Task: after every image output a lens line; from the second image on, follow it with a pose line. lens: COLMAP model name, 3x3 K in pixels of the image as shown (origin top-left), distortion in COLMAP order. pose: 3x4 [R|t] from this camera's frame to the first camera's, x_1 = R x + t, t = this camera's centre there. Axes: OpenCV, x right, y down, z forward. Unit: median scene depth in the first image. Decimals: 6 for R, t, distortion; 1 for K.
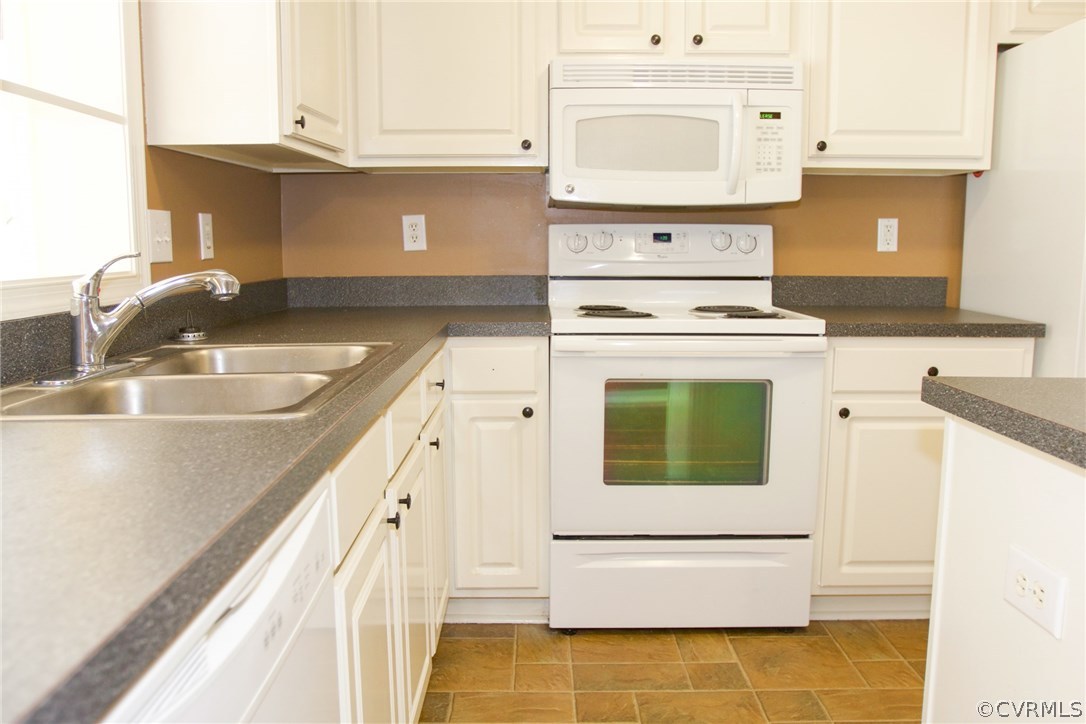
lens RADIAL K [[861.6, 0, 537.9], [0, 861.6, 359.0], [0, 0, 1]] dist [-0.088372, 0.048841]
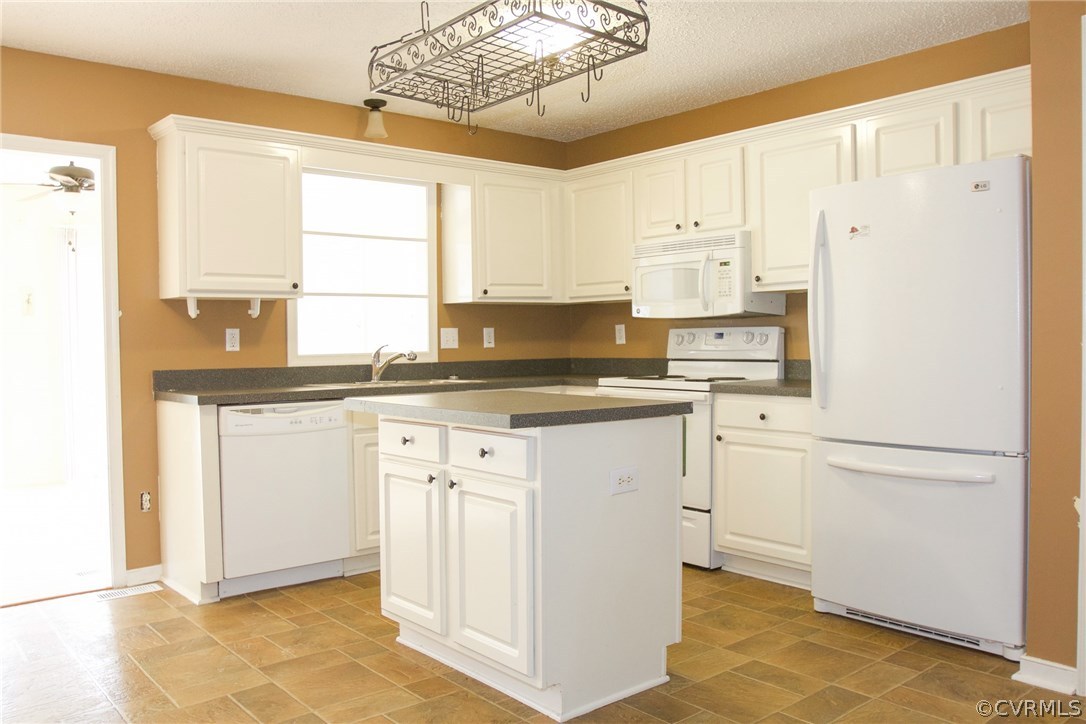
lens RADIAL K [[861.6, 0, 536.0], [0, 861.6, 367.4], [0, 0, 1]] dist [-0.088372, 0.048841]
pose [[0.640926, 0.016403, -0.767427, 1.342031], [-0.091059, 0.994337, -0.054797, 0.047024], [0.762182, 0.105002, 0.638790, -0.356520]]
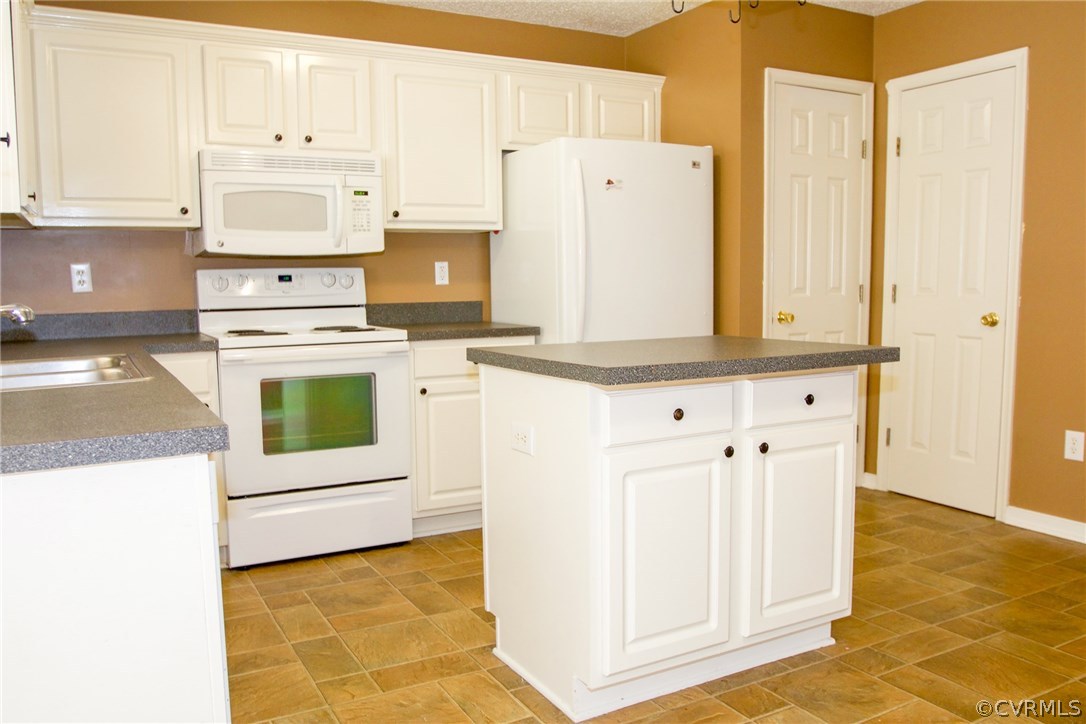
lens RADIAL K [[861.6, 0, 530.0], [0, 861.6, 360.1], [0, 0, 1]] dist [-0.088372, 0.048841]
pose [[0.880828, -0.056135, 0.470096, -0.176281], [0.077433, 0.996657, -0.026075, 0.058910], [-0.467061, 0.059369, 0.882230, -0.409228]]
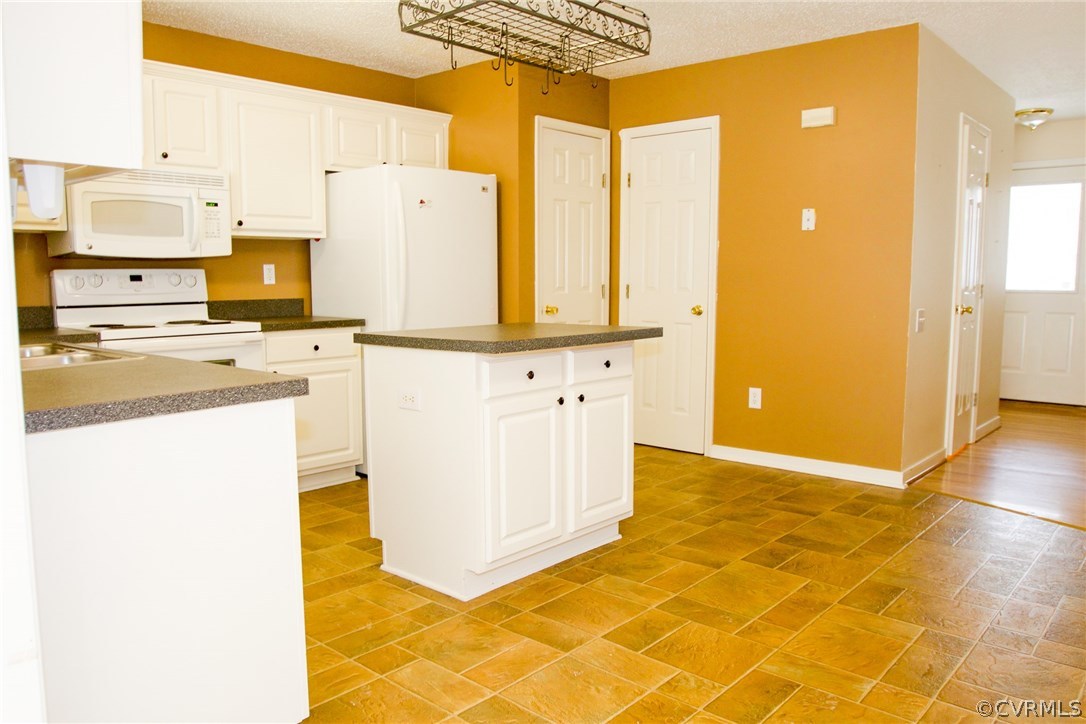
lens RADIAL K [[811.8, 0, 528.1], [0, 811.8, 360.6], [0, 0, 1]] dist [-0.093784, 0.050635]
pose [[0.671614, -0.079822, 0.736589, -0.490179], [0.105846, 0.994319, 0.011242, 0.067813], [-0.733302, 0.070414, 0.676247, -0.497665]]
